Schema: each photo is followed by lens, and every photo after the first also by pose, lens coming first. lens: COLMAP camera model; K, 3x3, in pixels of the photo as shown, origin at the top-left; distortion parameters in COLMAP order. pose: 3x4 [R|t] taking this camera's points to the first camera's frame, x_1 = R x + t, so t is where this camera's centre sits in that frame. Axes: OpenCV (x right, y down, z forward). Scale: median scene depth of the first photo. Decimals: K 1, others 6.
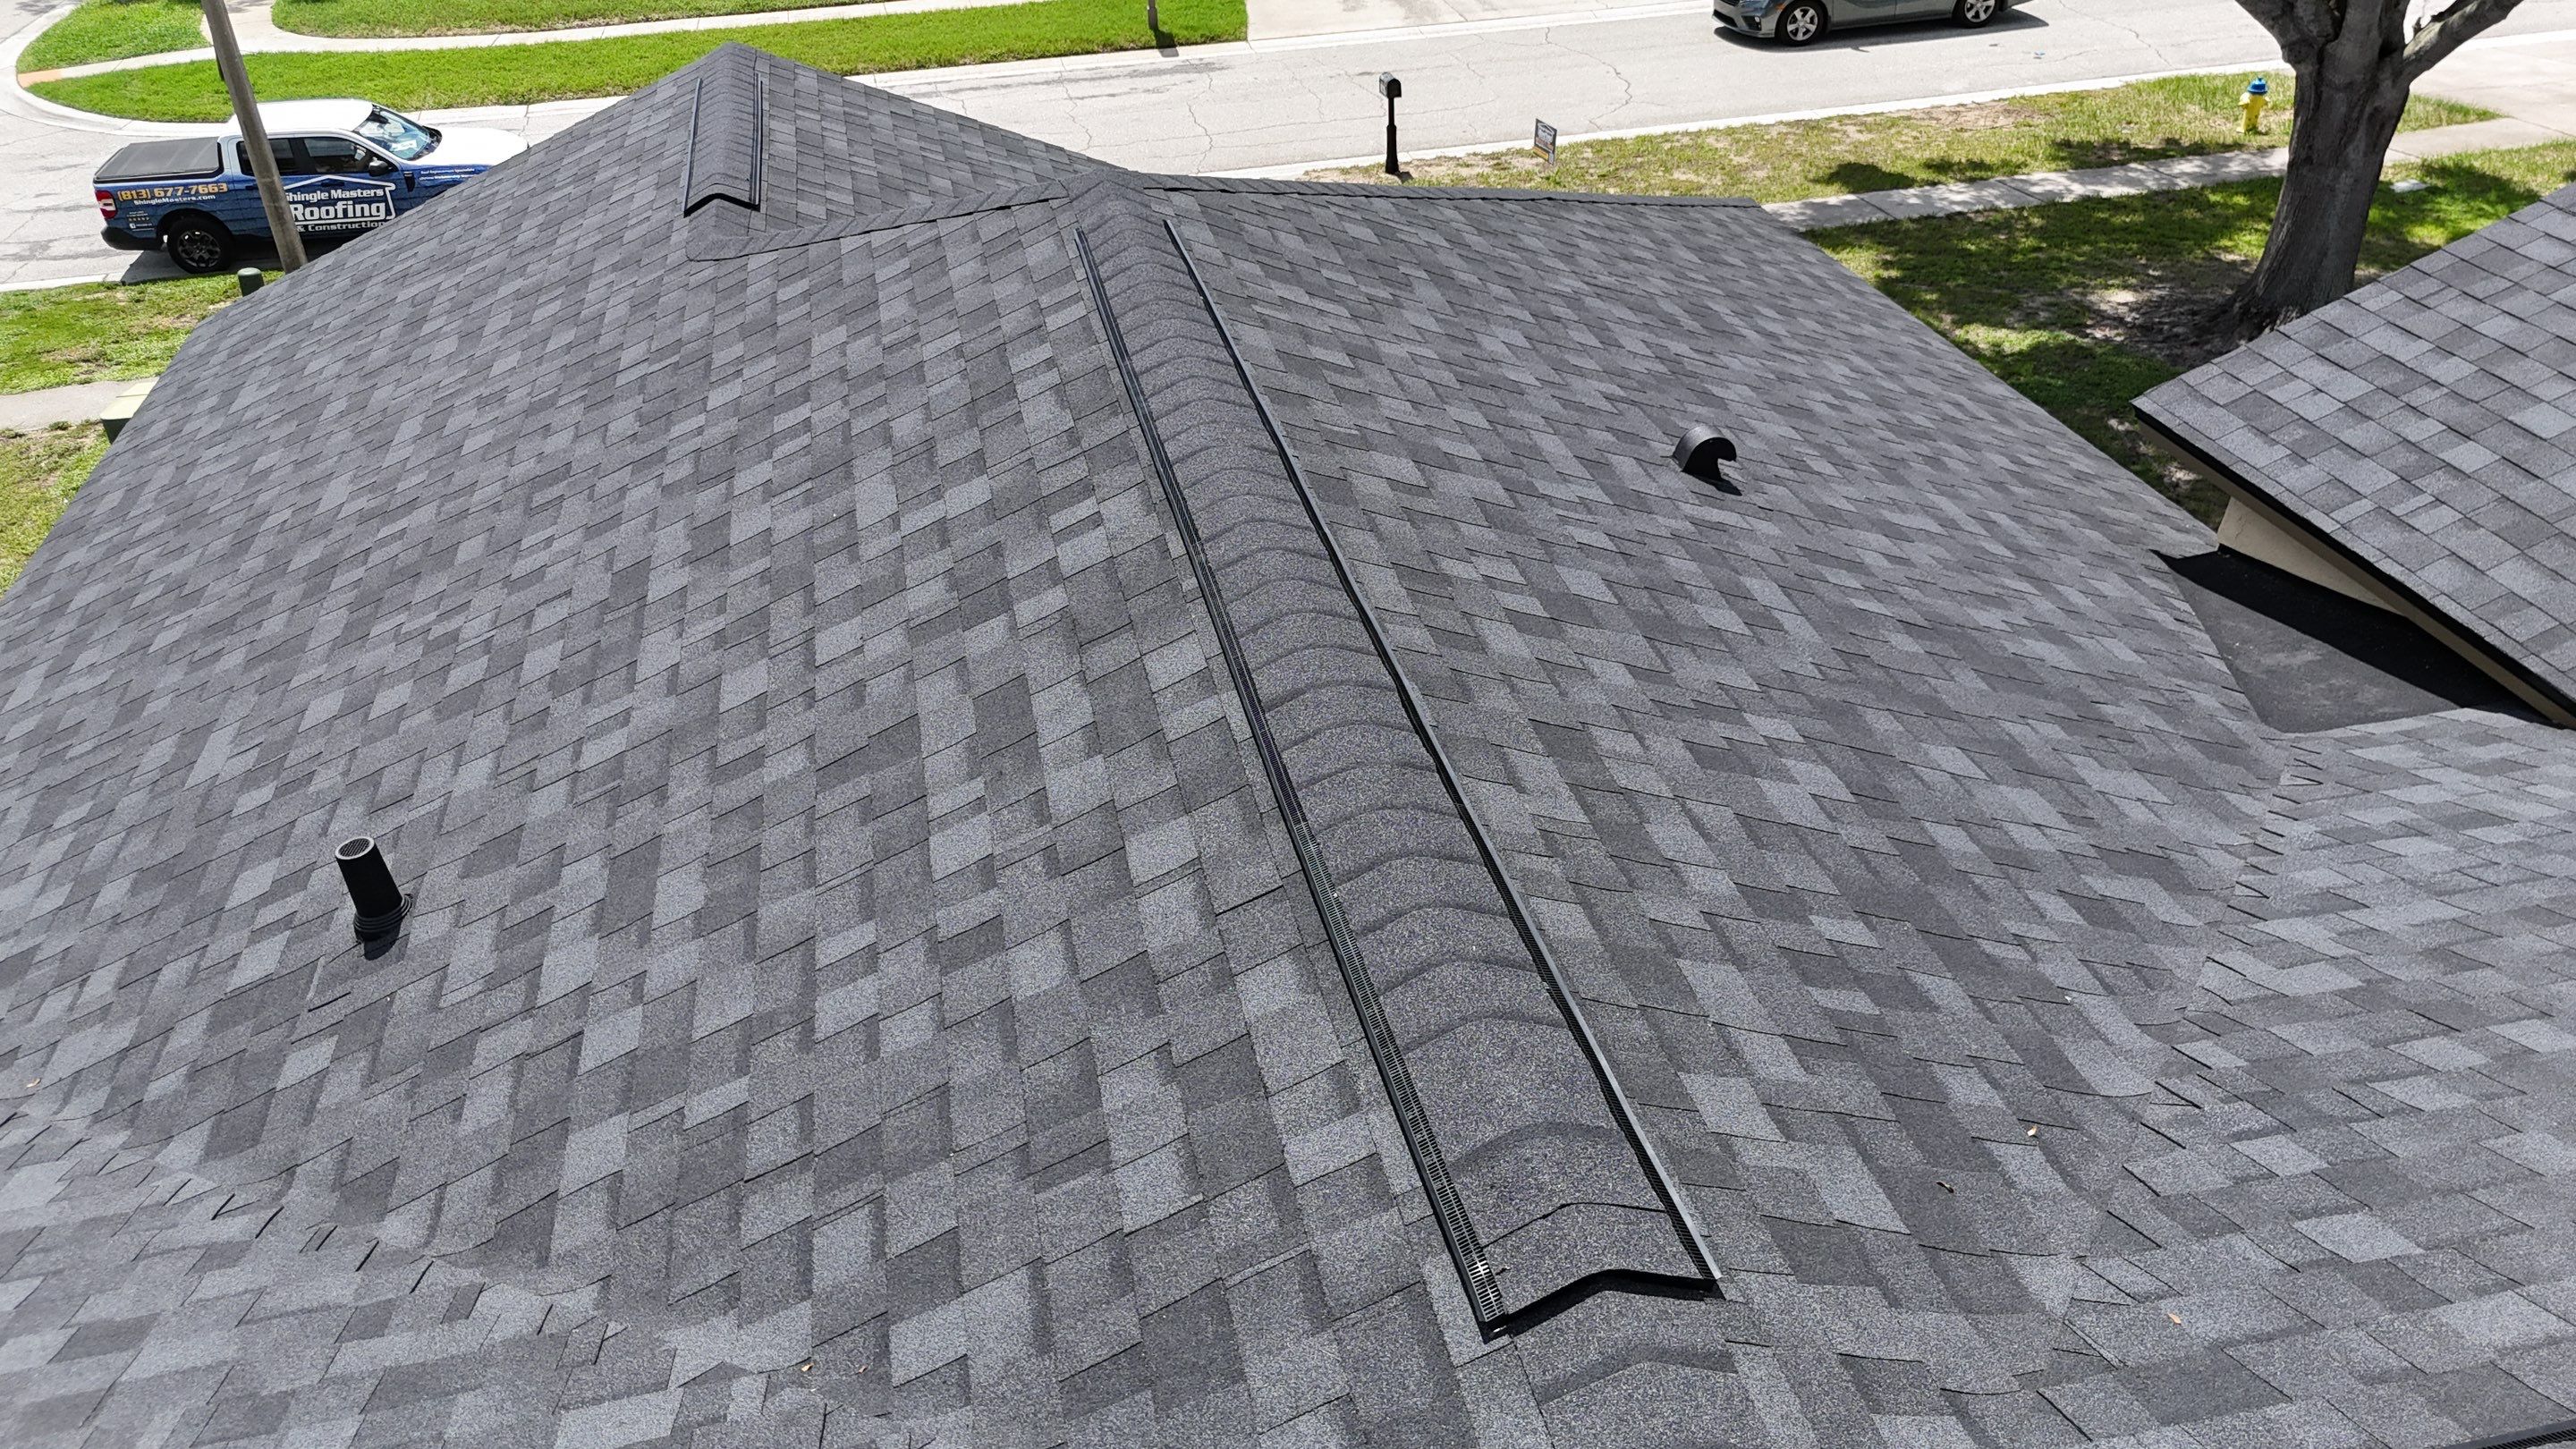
lens RADIAL K [[1906.1, 0, 1288.0], [0, 1906.1, 724.5], [0, 0, 1]] dist [0.056046, -0.049284]
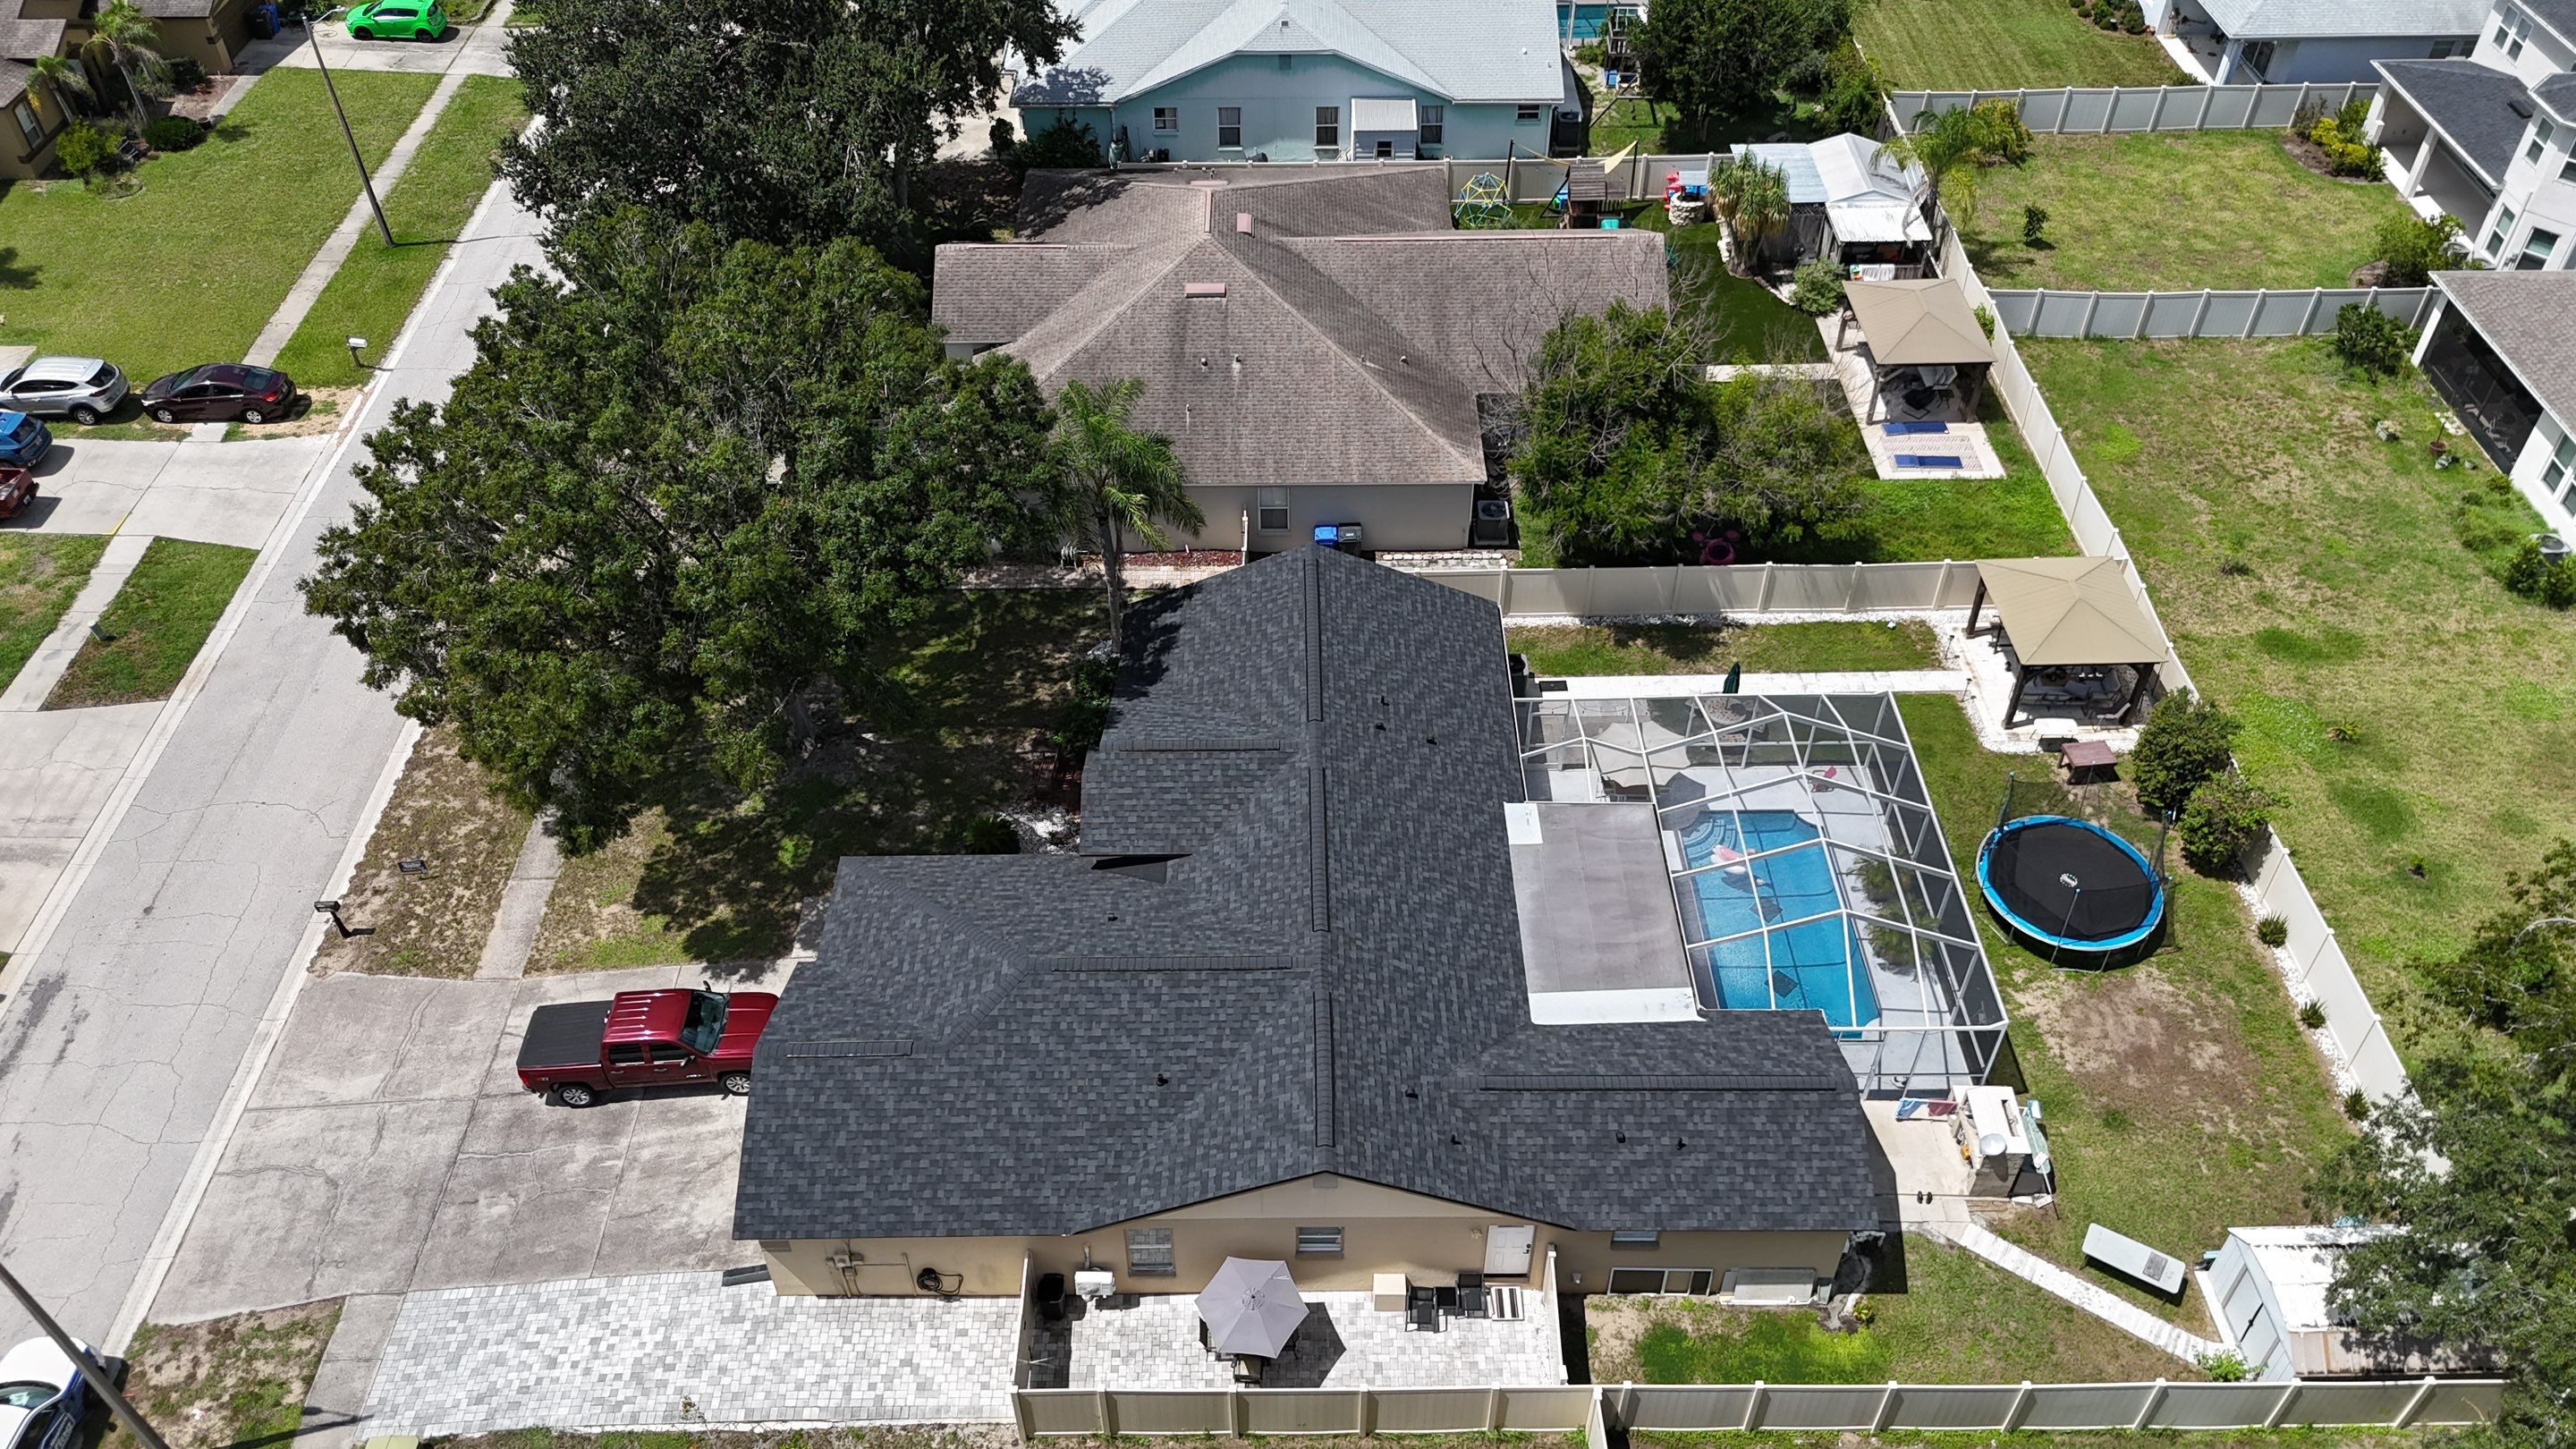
lens RADIAL K [[1892.2, 0, 1278.8], [0, 1892.2, 726.7], [0, 0, 1]] dist [0.068057, -0.063429]
pose [[0.209676, -0.649214, 0.731134, -1.060919], [0.533780, 0.702502, 0.470712, -0.895516], [-0.819216, 0.291568, 0.493836, -0.754154]]
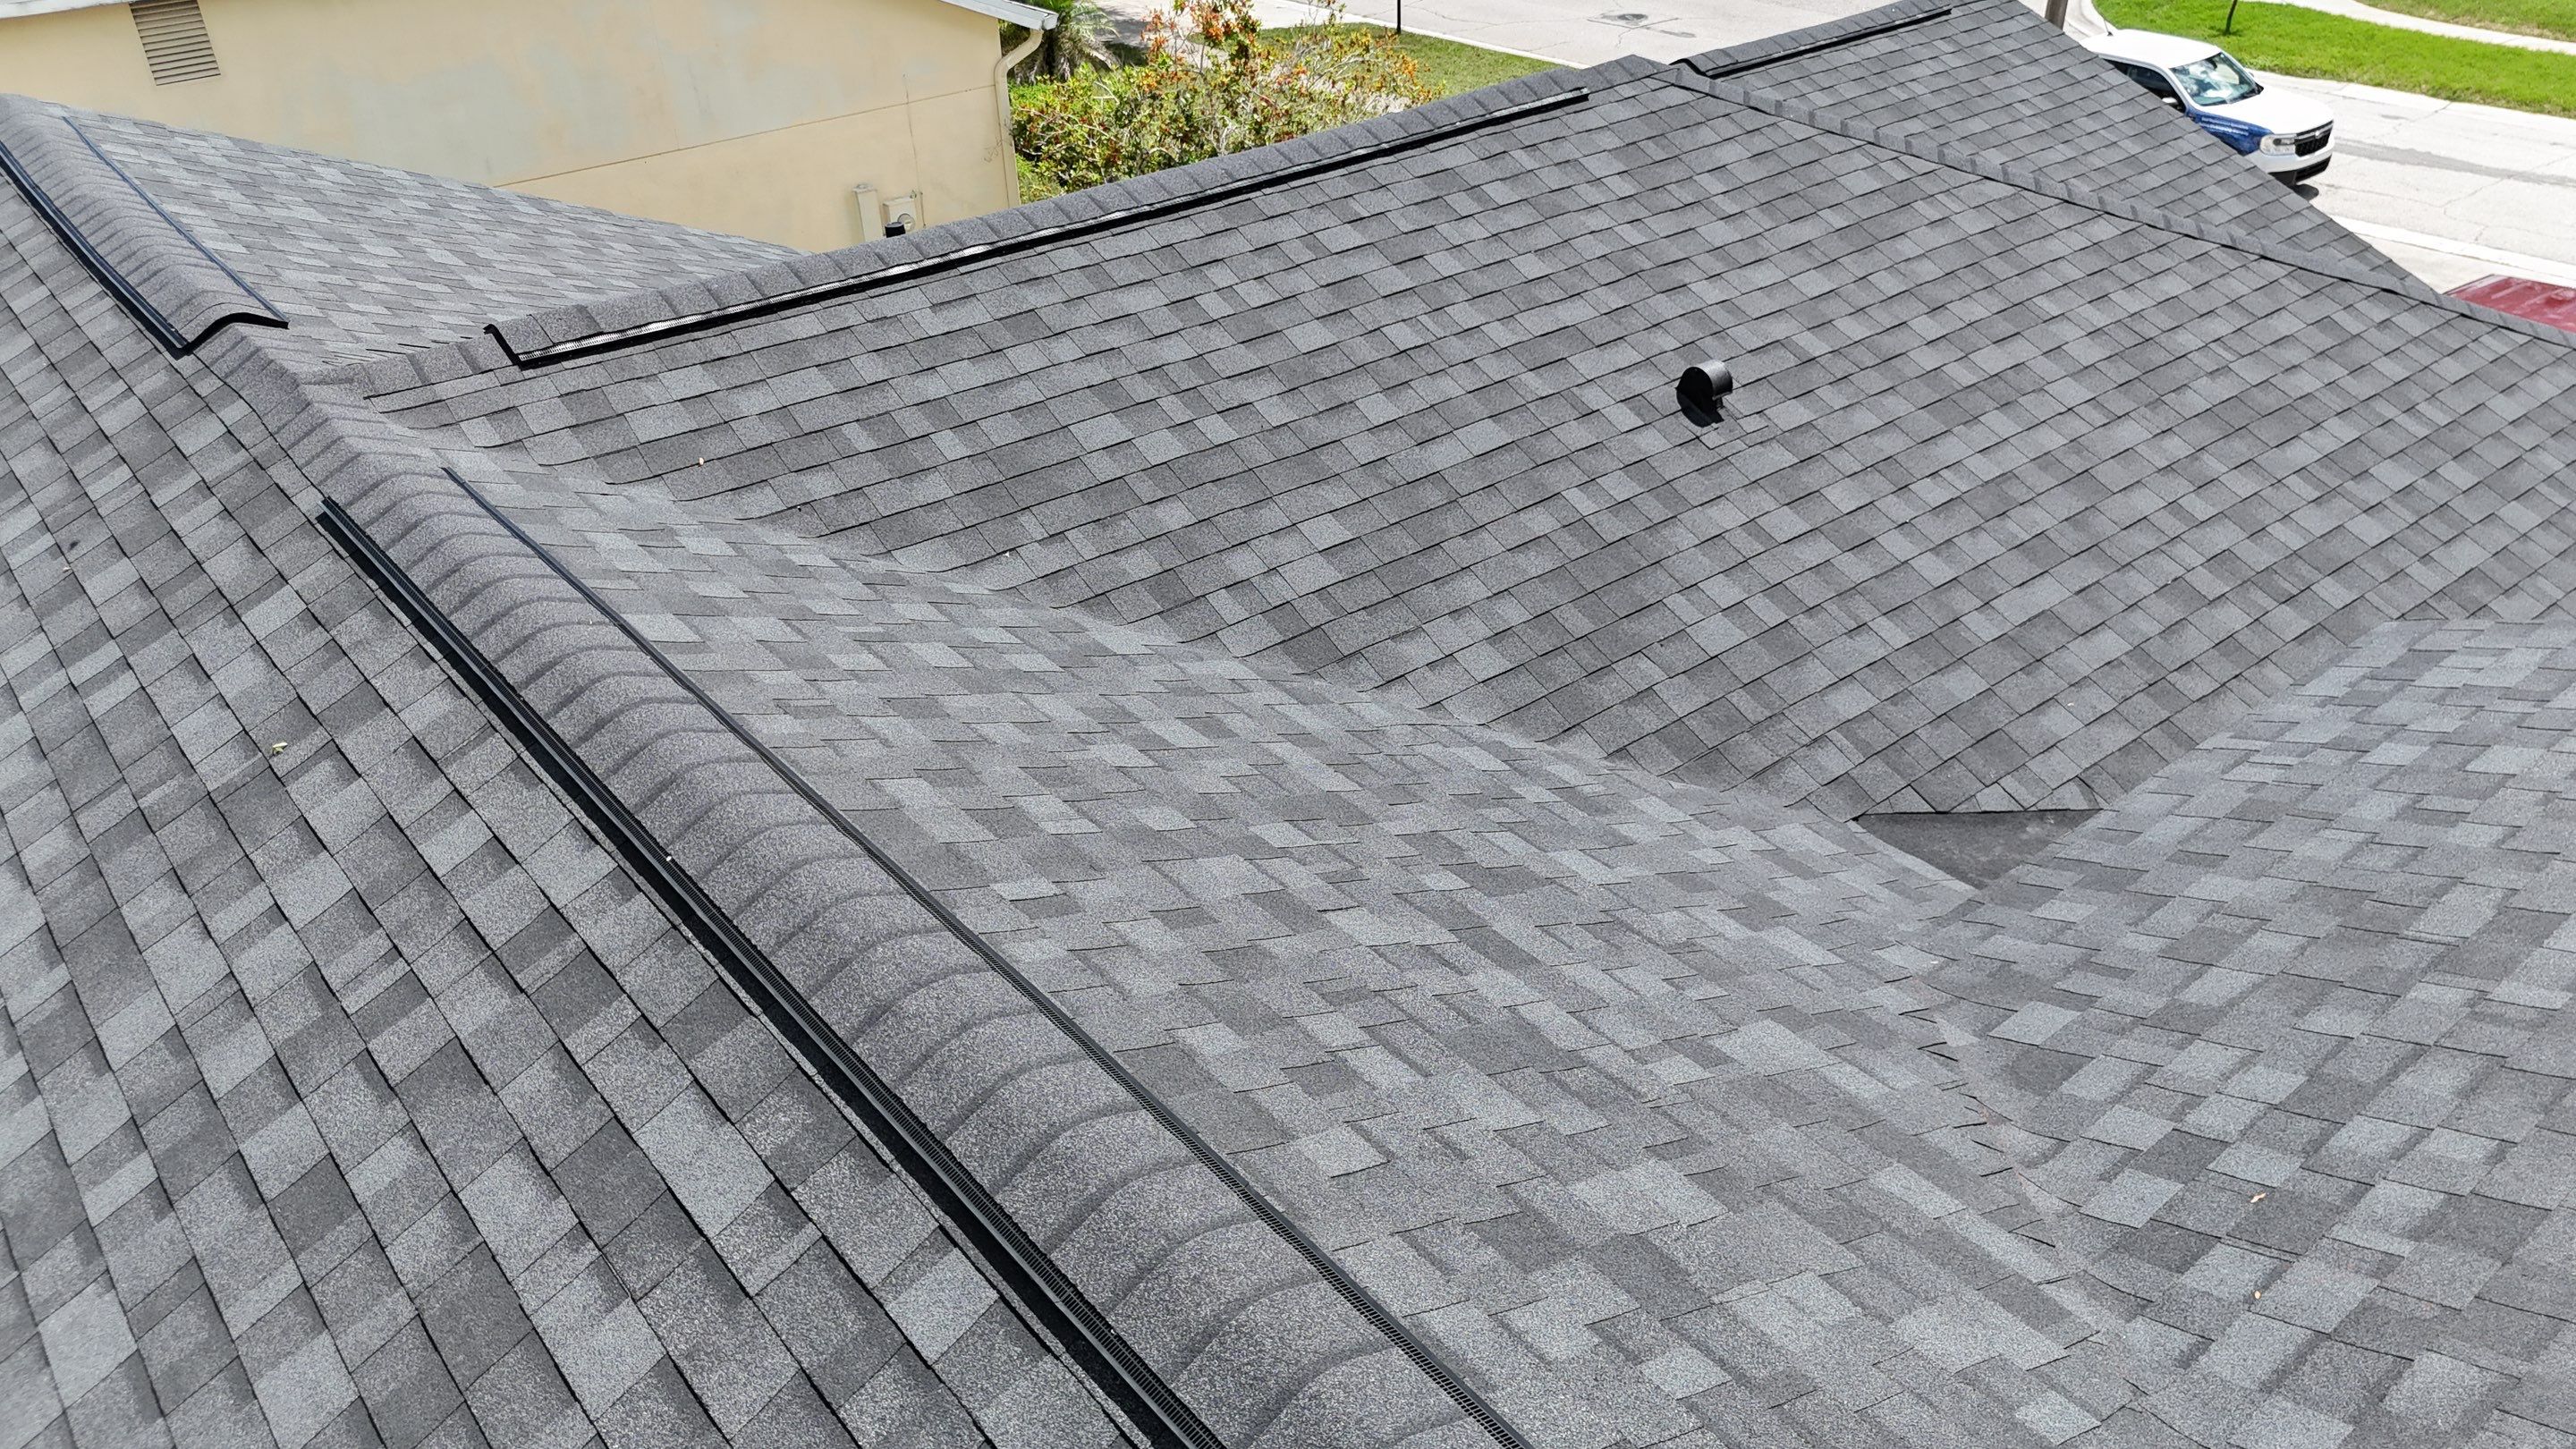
lens RADIAL K [[1906.1, 0, 1288.0], [0, 1906.1, 724.5], [0, 0, 1]] dist [0.056046, -0.049284]
pose [[0.449684, 0.480377, -0.753008, 0.292594], [-0.469575, 0.844296, 0.258192, -0.041036], [0.759792, 0.237489, 0.605240, 0.049491]]
